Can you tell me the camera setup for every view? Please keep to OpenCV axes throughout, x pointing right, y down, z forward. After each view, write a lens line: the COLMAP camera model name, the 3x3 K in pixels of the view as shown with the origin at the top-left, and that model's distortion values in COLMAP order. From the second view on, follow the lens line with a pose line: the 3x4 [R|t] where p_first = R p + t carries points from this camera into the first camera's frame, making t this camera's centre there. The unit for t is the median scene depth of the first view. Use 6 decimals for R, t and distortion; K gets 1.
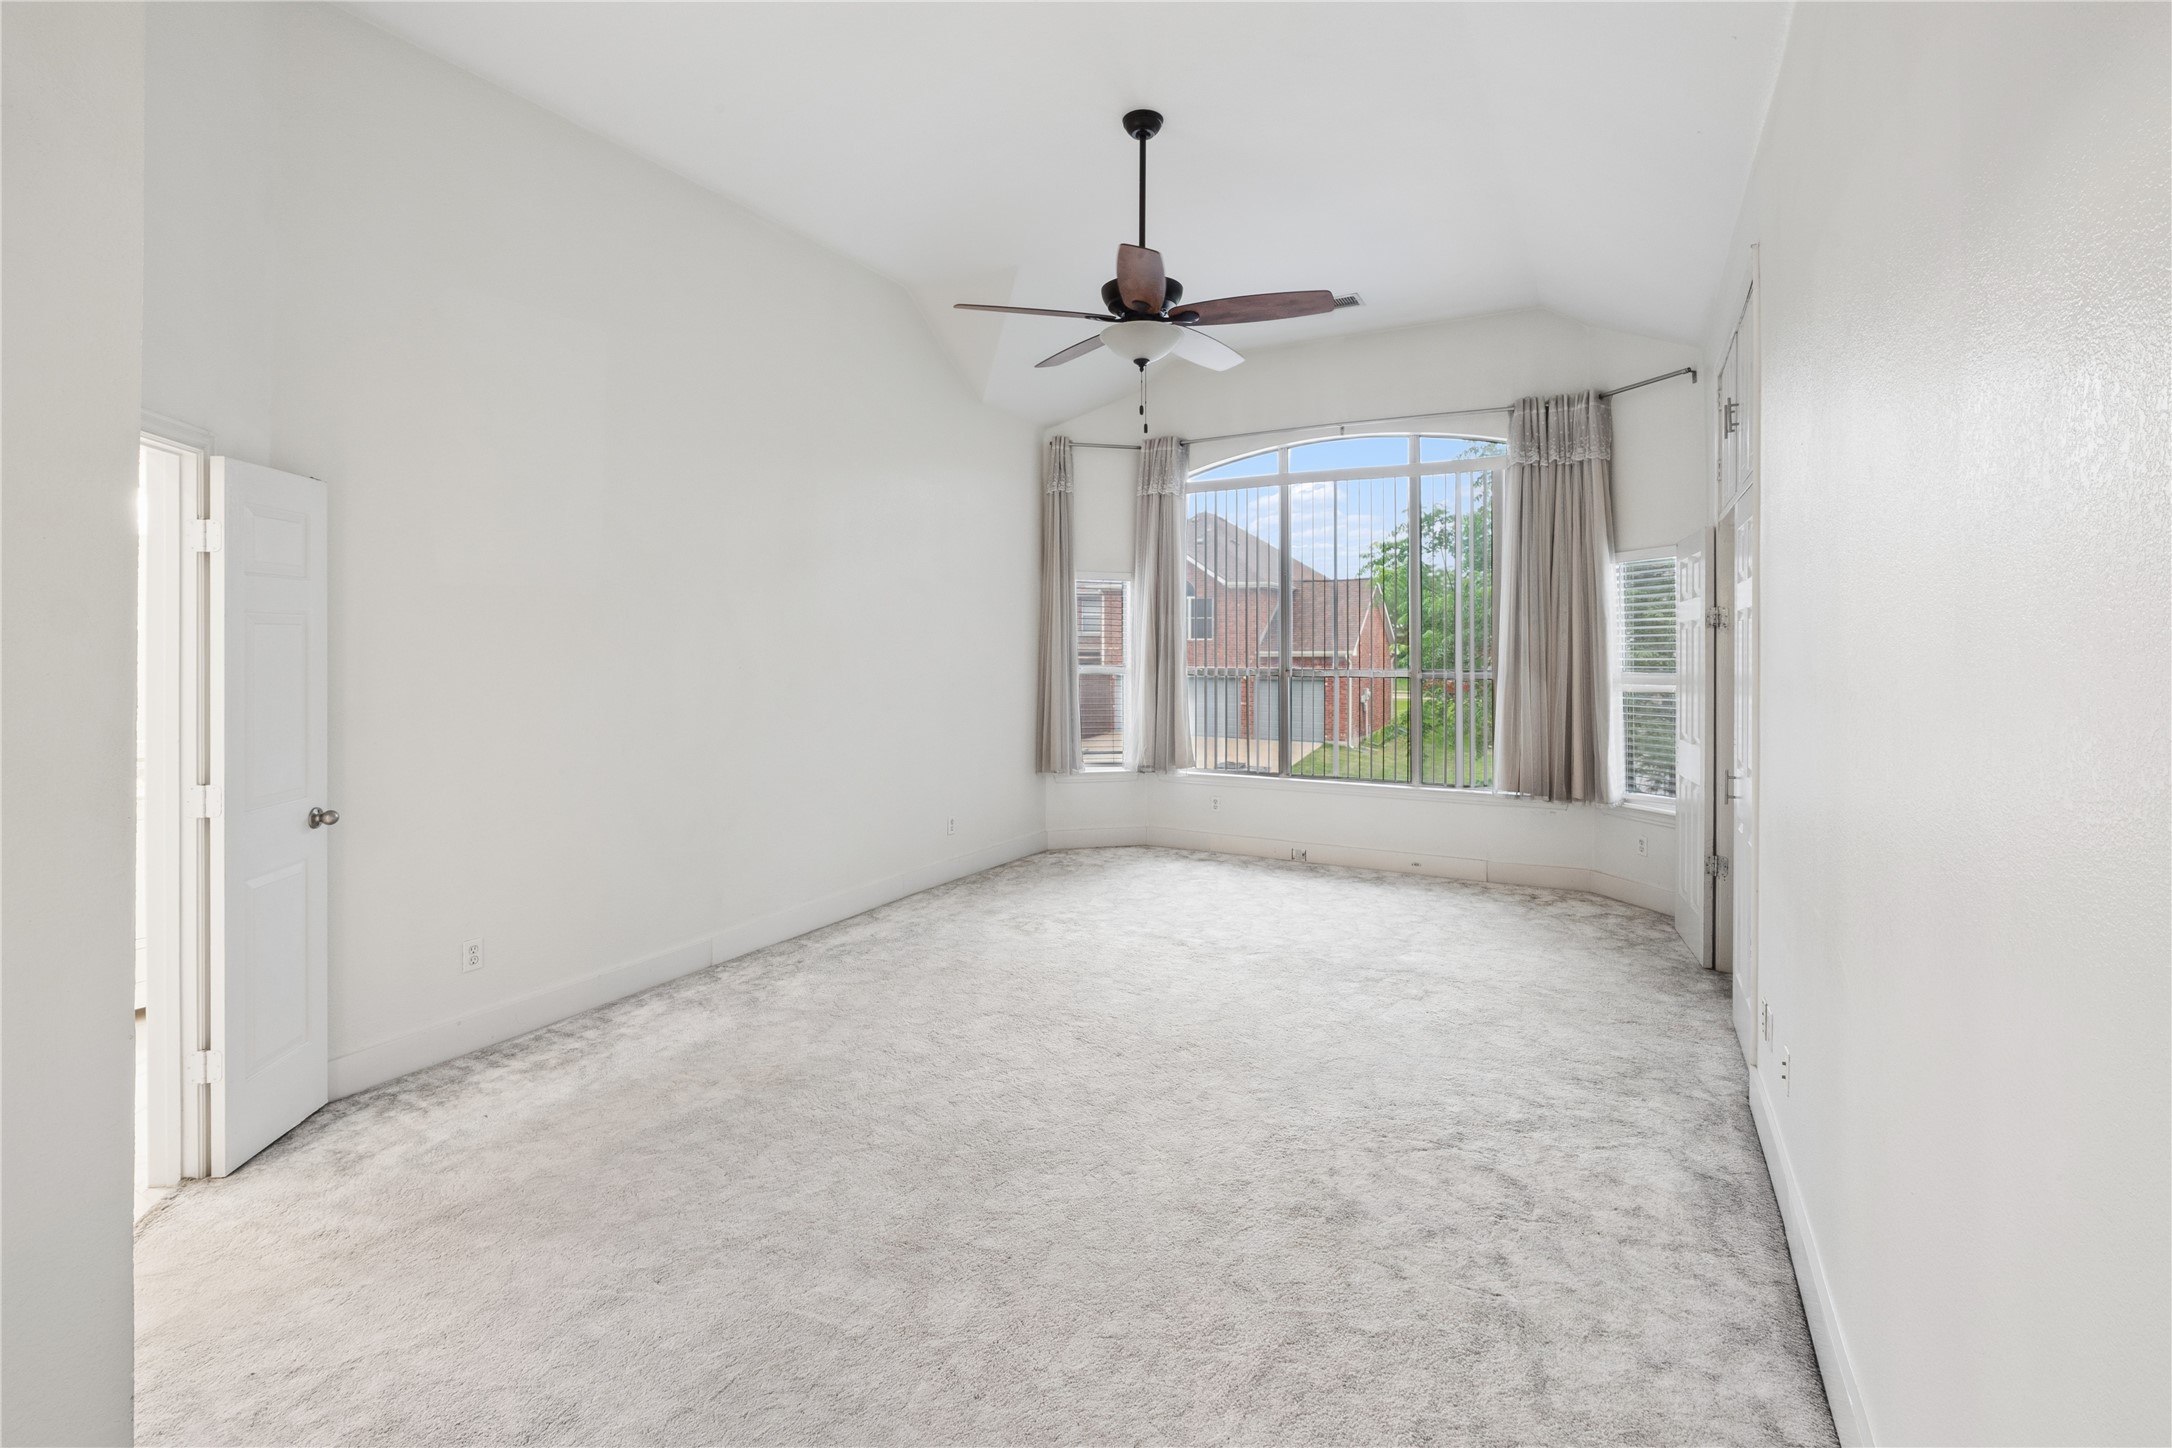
lens RADIAL K [[963.4, 0, 1085.1], [0, 963.4, 660.1], [0, 0, 1]] dist [-0.004199, -0.000521]
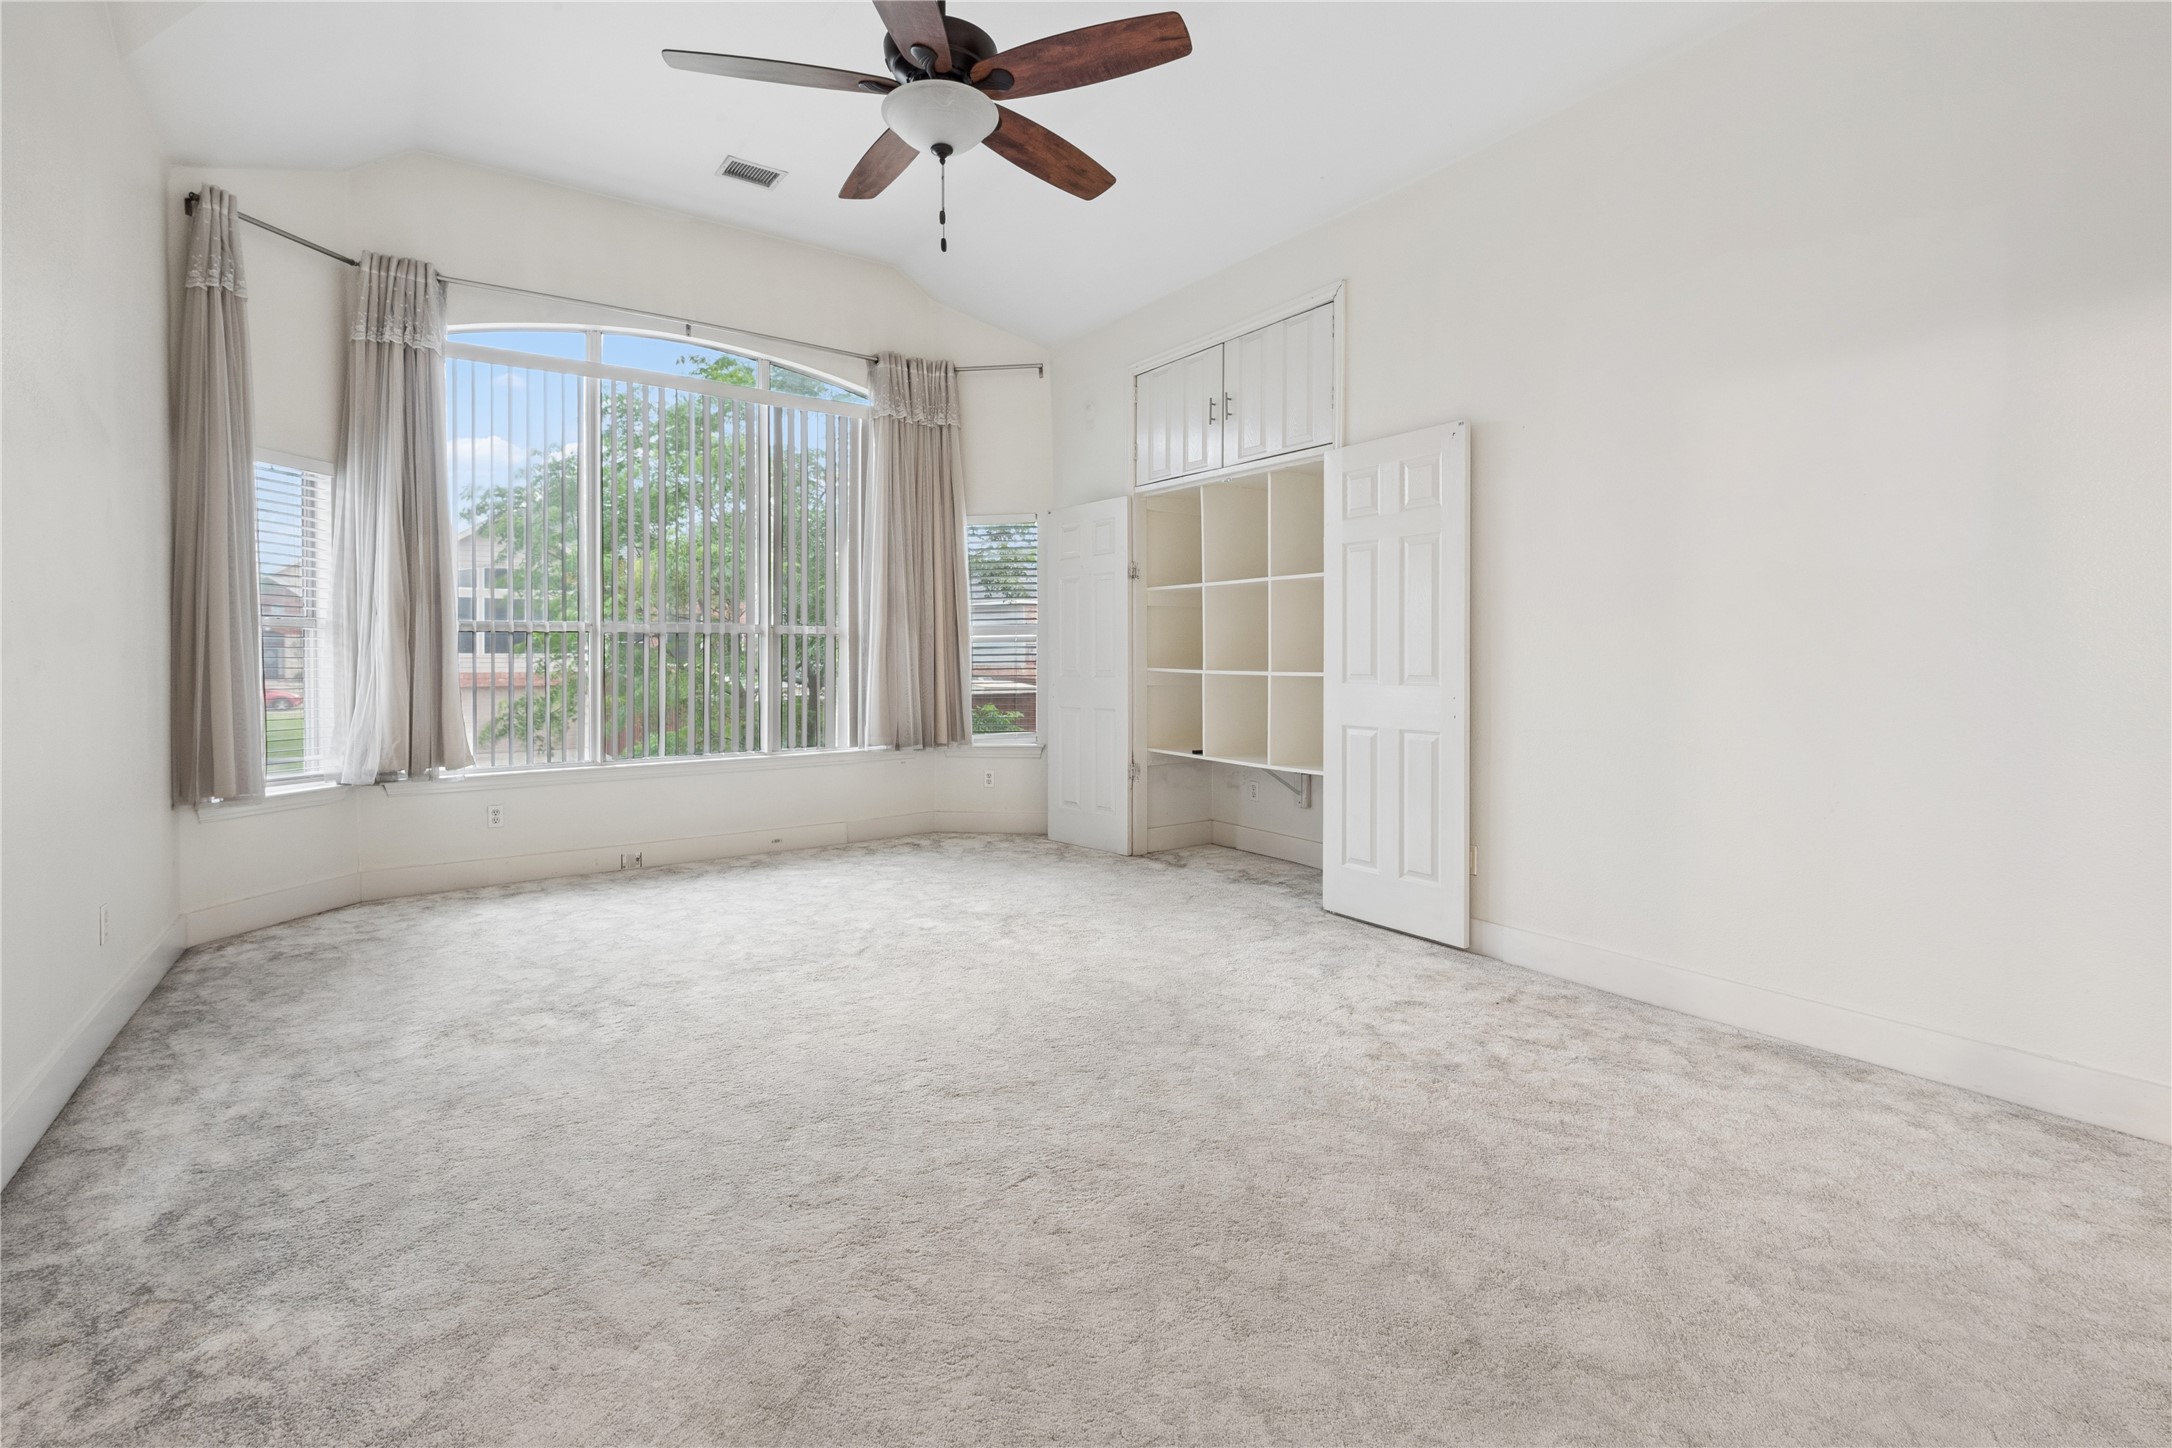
lens RADIAL K [[963.4, 0, 1085.1], [0, 963.4, 660.1], [0, 0, 1]] dist [-0.004199, -0.000521]
pose [[0.443109, -0.007145, 0.896439, -0.359872], [0.012800, 0.999917, 0.001642, 0.050857], [-0.896376, 0.010747, 0.443164, 0.377582]]
